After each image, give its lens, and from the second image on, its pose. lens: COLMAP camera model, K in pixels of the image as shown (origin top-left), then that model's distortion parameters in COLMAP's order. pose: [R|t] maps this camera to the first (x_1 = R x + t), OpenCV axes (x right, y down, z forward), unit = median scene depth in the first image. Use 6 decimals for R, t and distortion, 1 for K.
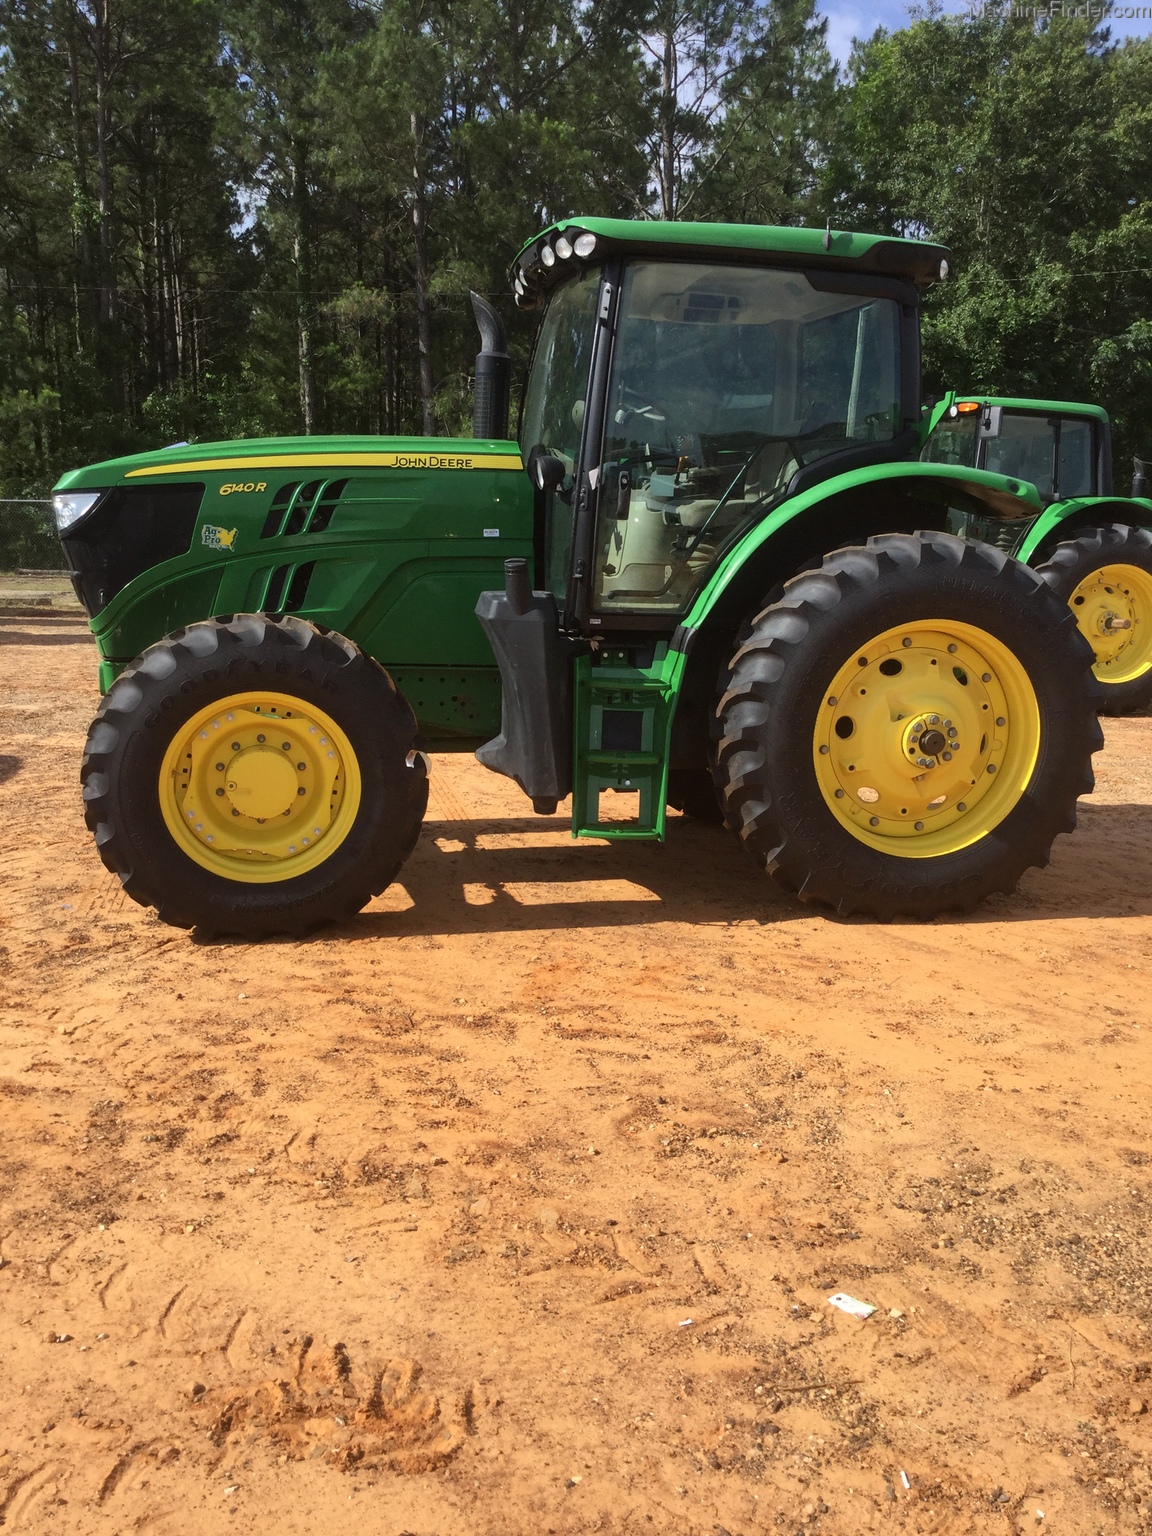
lens RADIAL K [[1395.4, 0, 575.8], [0, 1395.4, 760.1], [0, 0, 1]] dist [-0.009496, 0.000000]
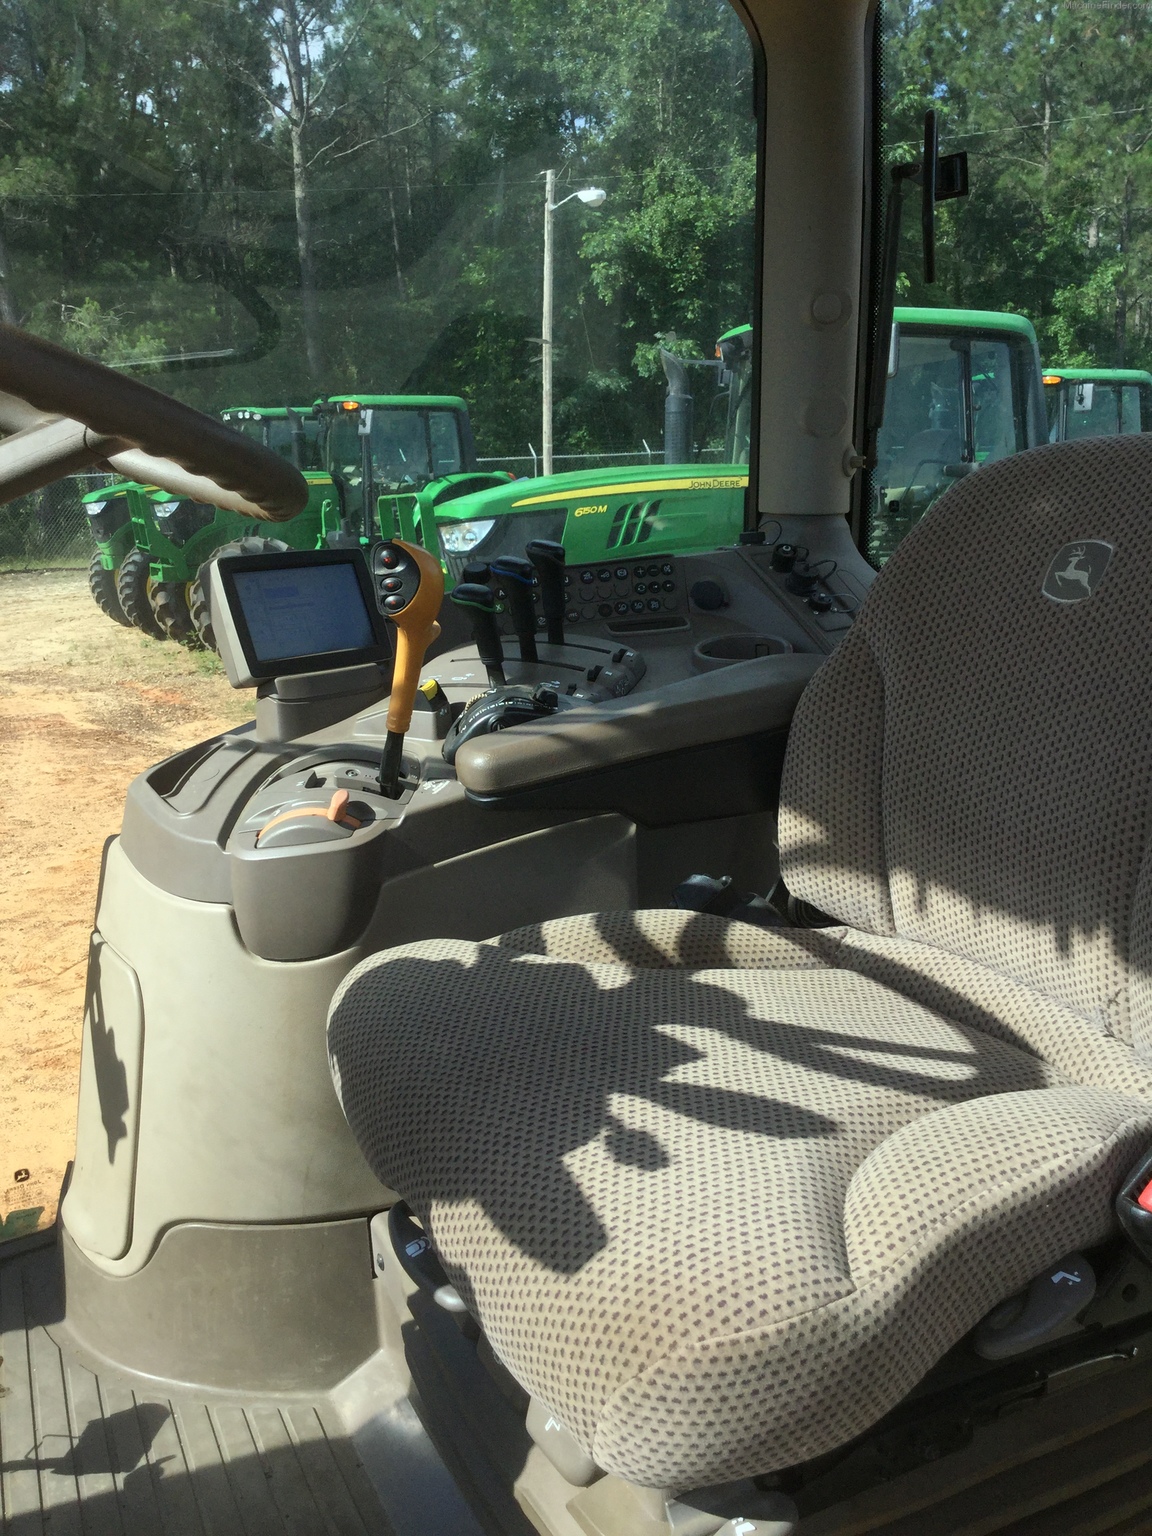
lens RADIAL K [[1395.4, 0, 567.6], [0, 1395.4, 777.9], [0, 0, 1]] dist [-0.009496, 0.000000]
pose [[0.973188, -0.098457, 0.207871, 0.011676], [0.085749, 0.993904, 0.069302, -0.038091], [-0.213427, -0.049619, 0.975698, 0.150121]]
